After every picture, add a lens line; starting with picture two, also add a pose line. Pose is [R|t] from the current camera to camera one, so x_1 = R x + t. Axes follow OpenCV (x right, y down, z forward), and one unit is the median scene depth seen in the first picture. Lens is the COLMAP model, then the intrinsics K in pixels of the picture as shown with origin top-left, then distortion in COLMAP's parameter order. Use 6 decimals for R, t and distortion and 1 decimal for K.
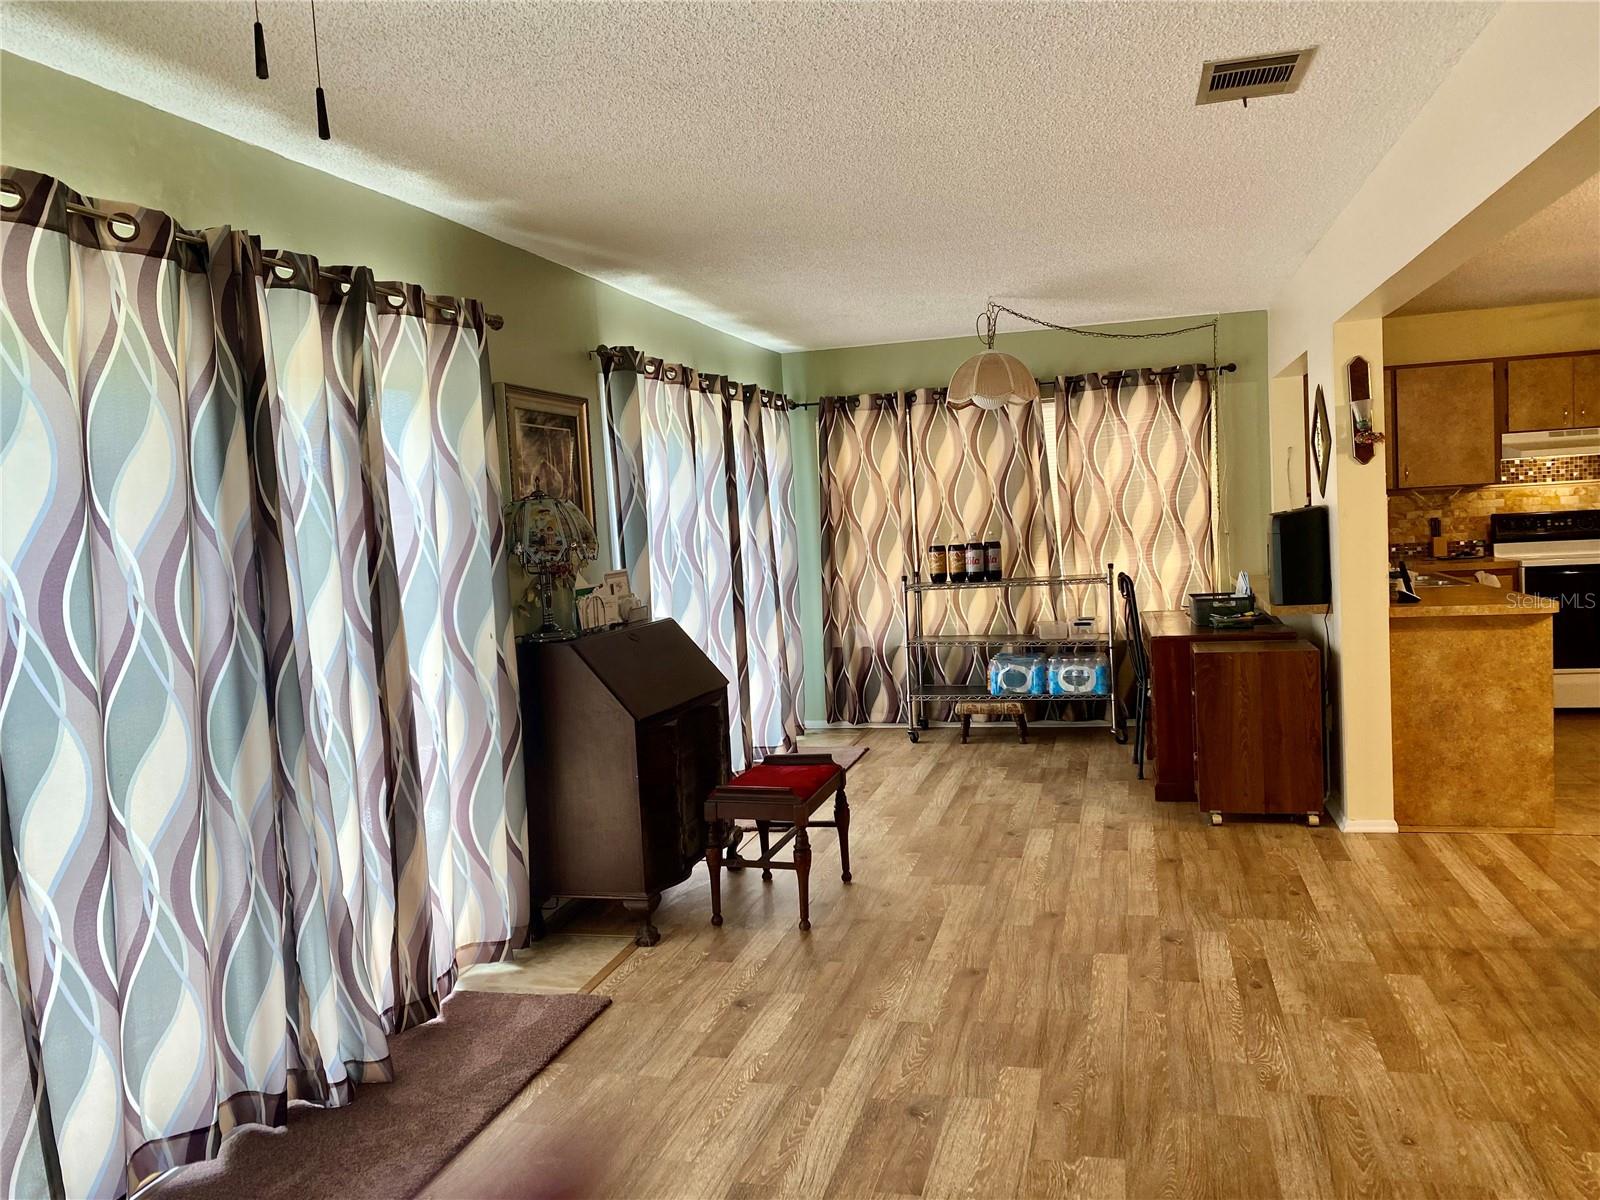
lens RADIAL K [[1221.0, 0, 806.5], [0, 1221.0, 598.6], [0, 0, 1]] dist [0.037218, -0.035481]
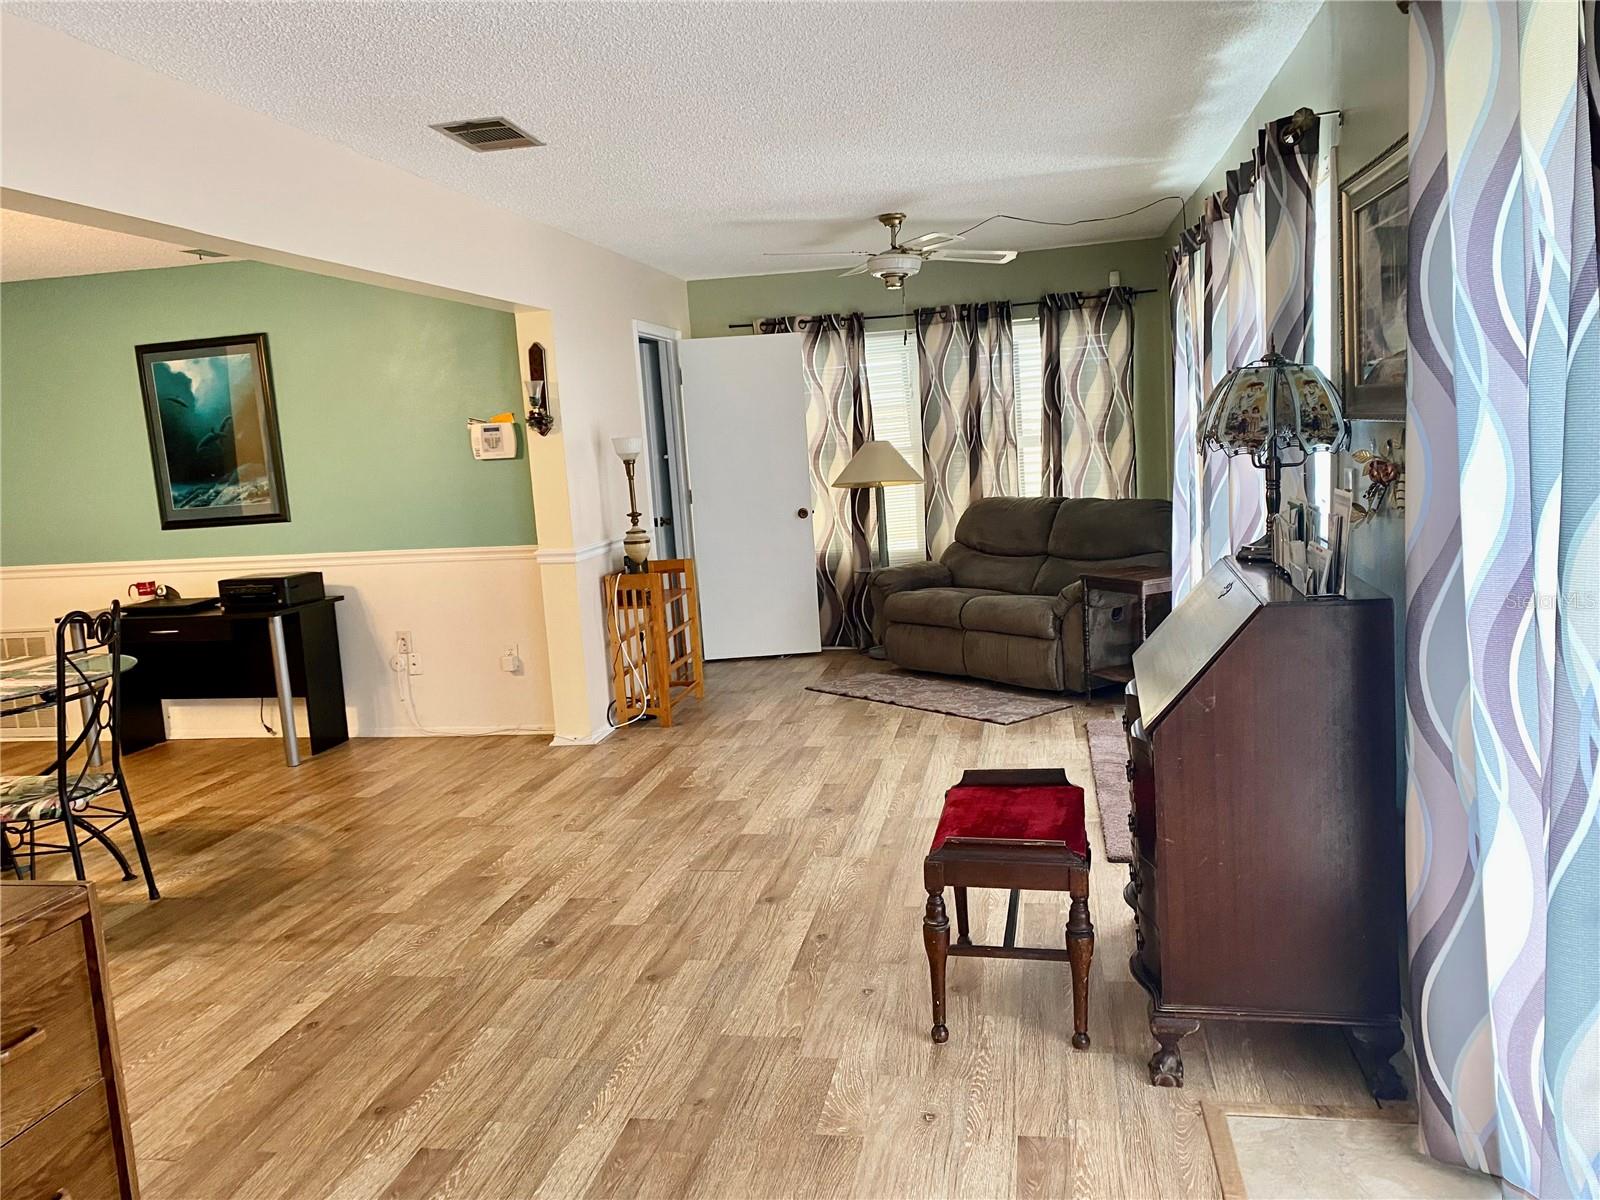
lens RADIAL K [[1221.0, 0, 795.1], [0, 1221.0, 599.3], [0, 0, 1]] dist [0.037218, -0.035481]
pose [[-0.991426, 0.121916, -0.047030, 0.110552], [0.109528, 0.971600, 0.209757, -0.123208], [0.071267, 0.202807, -0.976622, 1.610059]]
